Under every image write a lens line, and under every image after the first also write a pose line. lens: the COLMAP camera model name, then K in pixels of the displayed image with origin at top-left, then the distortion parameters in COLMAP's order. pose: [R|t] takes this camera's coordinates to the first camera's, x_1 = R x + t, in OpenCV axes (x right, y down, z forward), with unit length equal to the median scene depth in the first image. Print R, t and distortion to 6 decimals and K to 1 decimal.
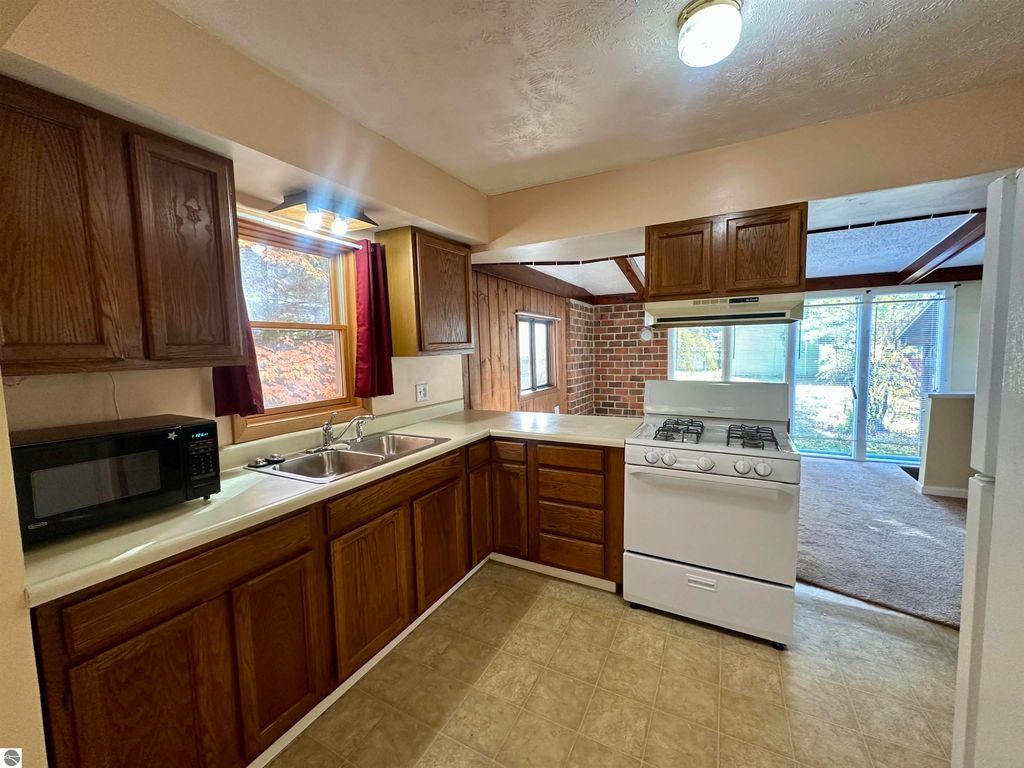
lens RADIAL K [[407.9, 0, 510.6], [0, 407.9, 381.6], [0, 0, 1]] dist [-0.003139, -0.000185]
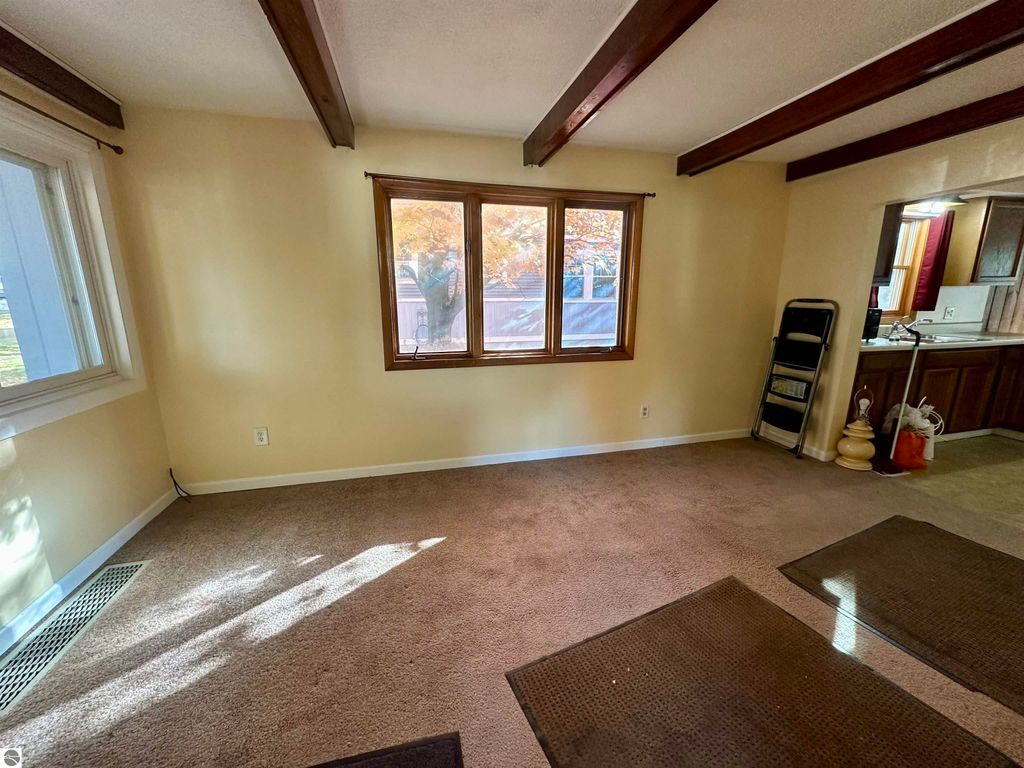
lens RADIAL K [[407.9, 0, 512.2], [0, 407.9, 382.7], [0, 0, 1]] dist [-0.003139, -0.000185]
pose [[0.678047, 0.184010, -0.711612, -0.156778], [-0.072873, 0.980216, 0.184030, 0.091214], [0.731397, -0.072923, 0.678042, -0.853190]]
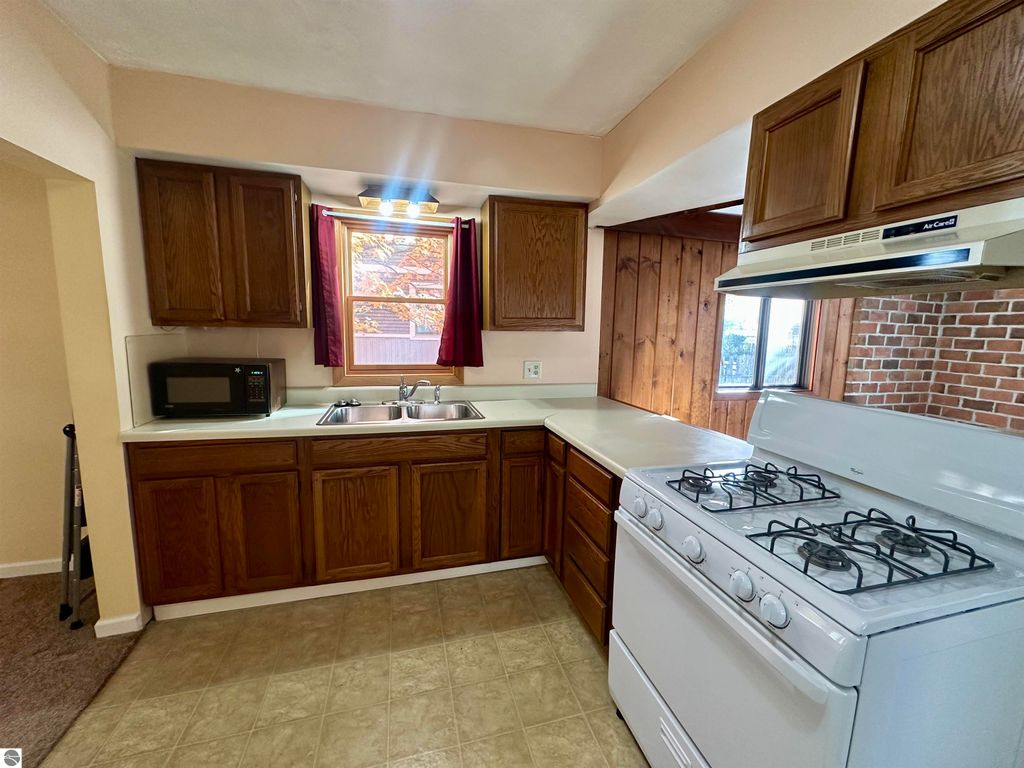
lens RADIAL K [[407.9, 0, 510.2], [0, 407.9, 381.6], [0, 0, 1]] dist [-0.003139, -0.000185]
pose [[0.683885, 0.133696, -0.717236, 0.347143], [-0.095964, 0.991009, 0.093227, -0.023907], [0.723252, 0.005072, 0.690566, 0.233384]]
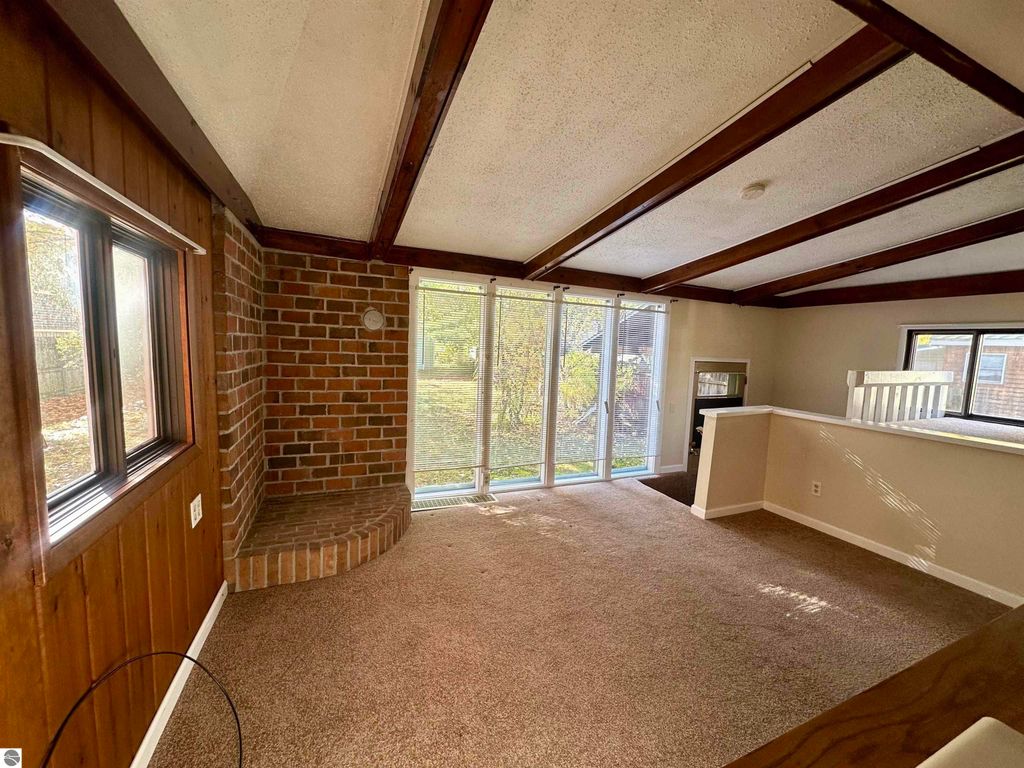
lens RADIAL K [[407.9, 0, 511.6], [0, 407.9, 382.1], [0, 0, 1]] dist [-0.003139, -0.000185]
pose [[0.622778, -0.024926, 0.782001, 0.013921], [0.004320, 0.999587, 0.028422, -0.067720], [-0.782387, -0.014322, 0.622628, 0.776797]]
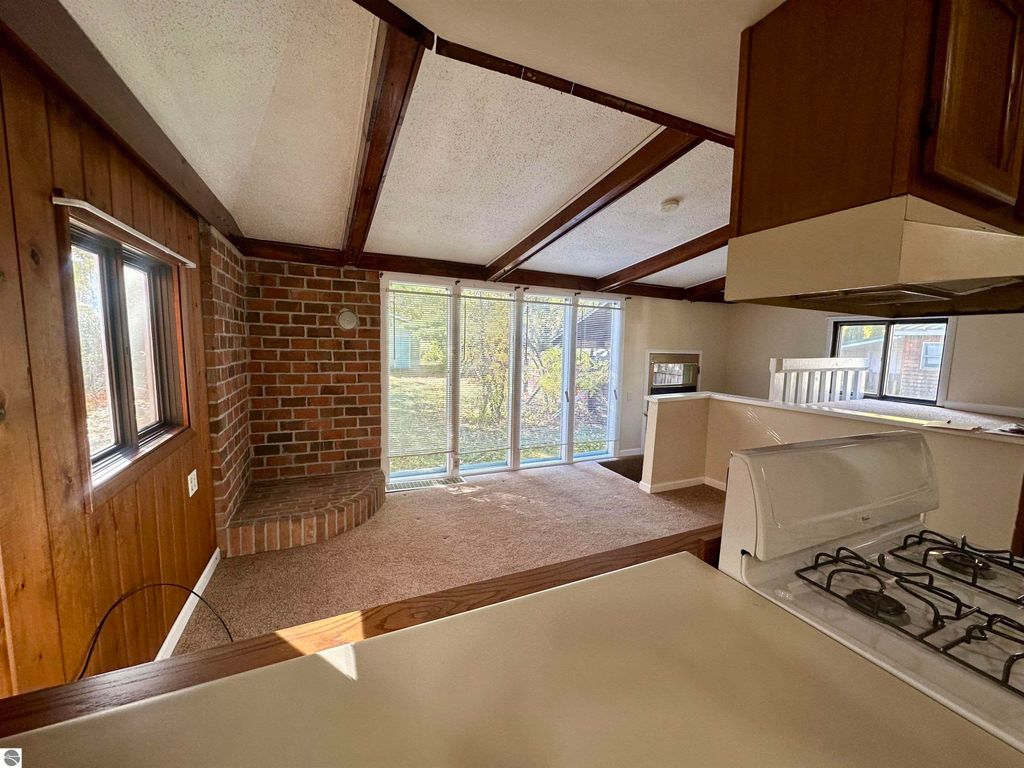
lens RADIAL K [[407.9, 0, 510.8], [0, 407.9, 381.8], [0, 0, 1]] dist [-0.003139, -0.000185]
pose [[0.602811, -0.041370, 0.796810, -0.027363], [0.022385, 0.999139, 0.034940, -0.056292], [-0.797570, -0.003225, 0.603218, 0.660869]]
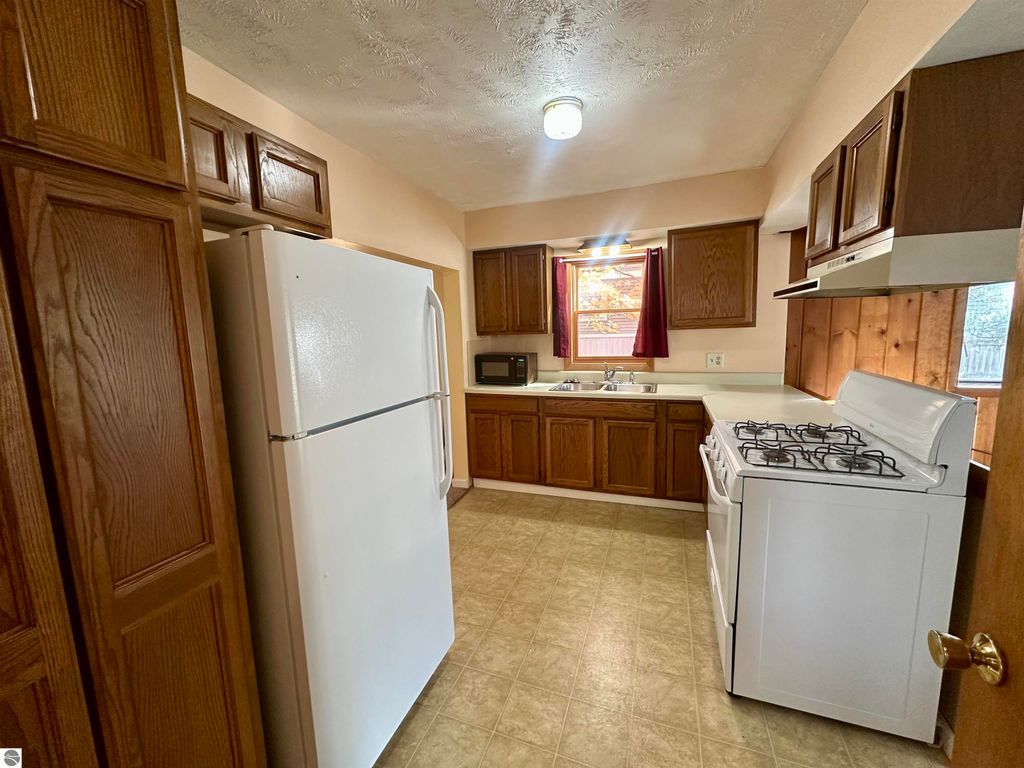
lens RADIAL K [[407.9, 0, 509.2], [0, 407.9, 383.1], [0, 0, 1]] dist [-0.003139, -0.000185]
pose [[0.129028, 0.151735, -0.979963, 0.672617], [-0.051778, 0.987907, 0.146148, -0.038392], [0.990288, 0.031883, 0.135325, 0.207703]]
